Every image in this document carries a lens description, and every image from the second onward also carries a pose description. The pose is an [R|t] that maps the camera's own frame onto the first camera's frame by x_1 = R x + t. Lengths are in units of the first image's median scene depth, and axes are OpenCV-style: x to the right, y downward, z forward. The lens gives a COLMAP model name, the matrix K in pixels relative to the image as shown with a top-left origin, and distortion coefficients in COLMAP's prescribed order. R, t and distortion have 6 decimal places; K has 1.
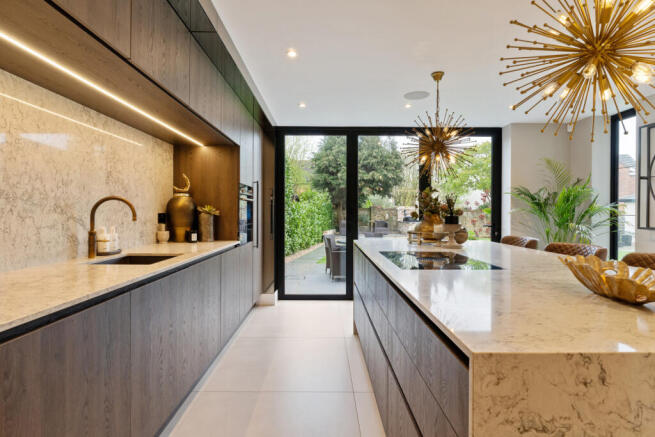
lens RADIAL K [[333.9, 0, 329.6], [0, 333.9, 214.8], [0, 0, 1]] dist [0.000685, 0.000050]
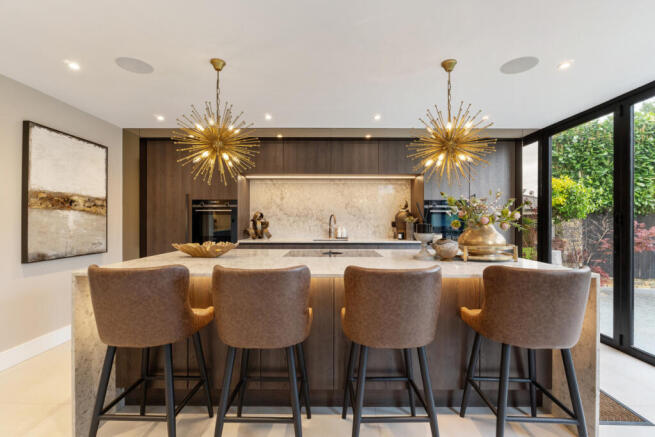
lens RADIAL K [[294.3, 0, 328.8], [0, 294.3, 216.8], [0, 0, 1]] dist [-0.010541, 0.000030]
pose [[-0.033687, -0.002196, -0.999430, 1.047964], [-0.012759, 0.999917, -0.001767, -0.022771], [0.999351, 0.012693, -0.033712, 0.708490]]
